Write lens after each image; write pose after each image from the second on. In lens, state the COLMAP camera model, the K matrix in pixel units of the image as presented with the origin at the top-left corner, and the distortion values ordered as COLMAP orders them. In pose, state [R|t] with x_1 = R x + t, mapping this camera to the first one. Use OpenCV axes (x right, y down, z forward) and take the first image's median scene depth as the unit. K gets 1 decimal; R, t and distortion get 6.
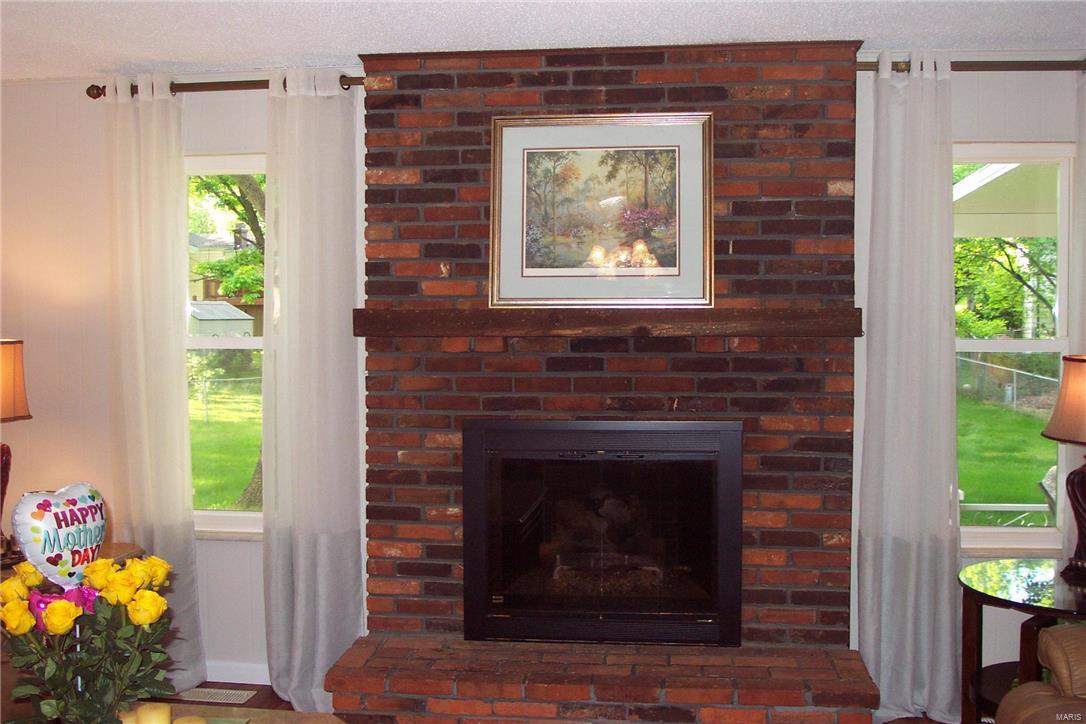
lens RADIAL K [[1056.5, 0, 543.0], [0, 1056.5, 362.0], [0, 0, 1]] dist [-0.084122, 0.011245]
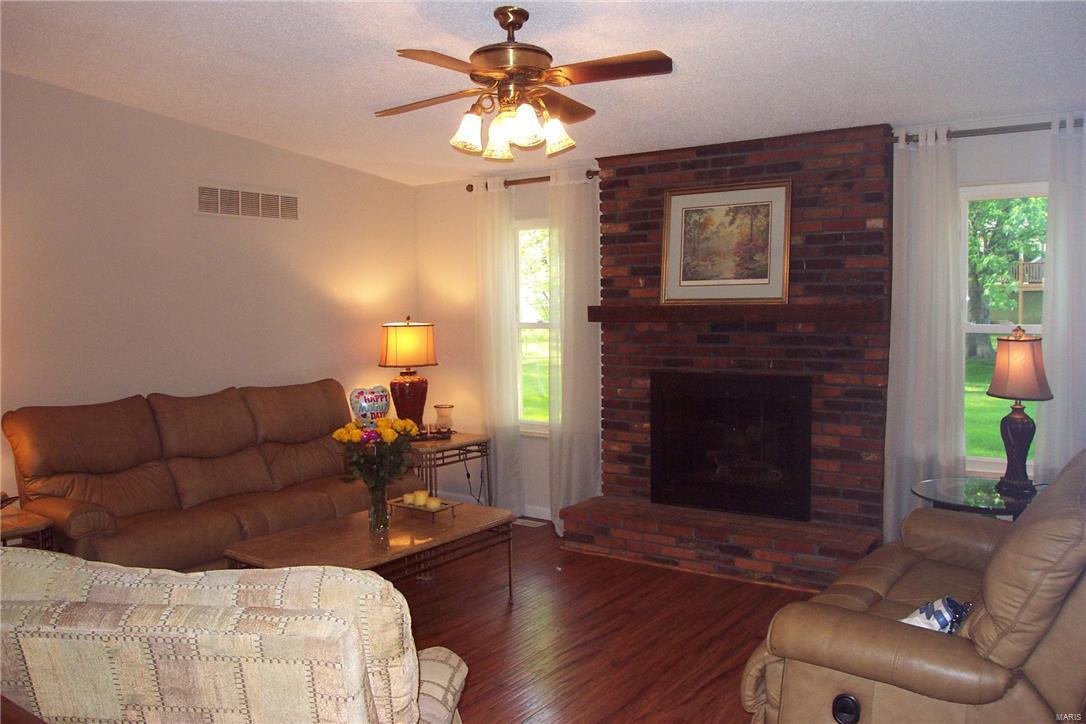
lens RADIAL K [[881.1, 0, 543.0], [0, 881.1, 362.0], [0, 0, 1]] dist [-0.099152, 0.001685]
pose [[0.871759, 0.020818, -0.489493, 0.469398], [-0.006899, 0.999519, 0.030221, -0.001644], [0.489887, -0.022969, 0.871483, -0.311446]]
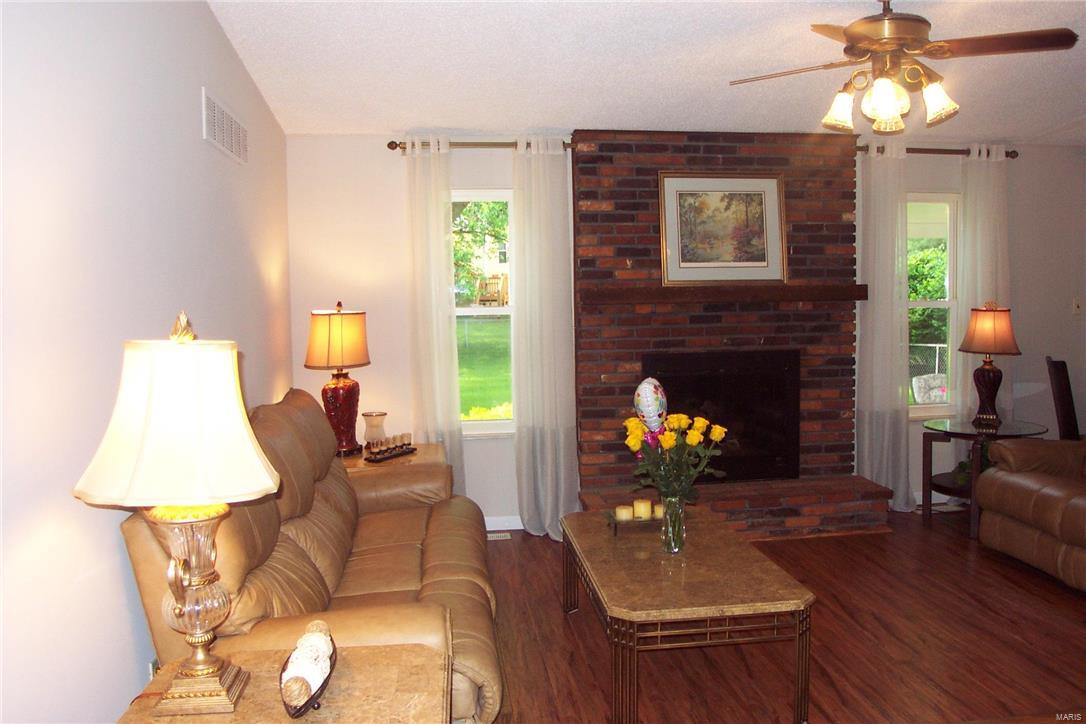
lens RADIAL K [[881.1, 0, 543.0], [0, 881.1, 362.0], [0, 0, 1]] dist [-0.099152, 0.001685]
pose [[0.969490, -0.034349, 0.242712, -0.572046], [0.025992, 0.998957, 0.037550, 0.011069], [-0.243749, -0.030096, 0.969371, -0.304134]]
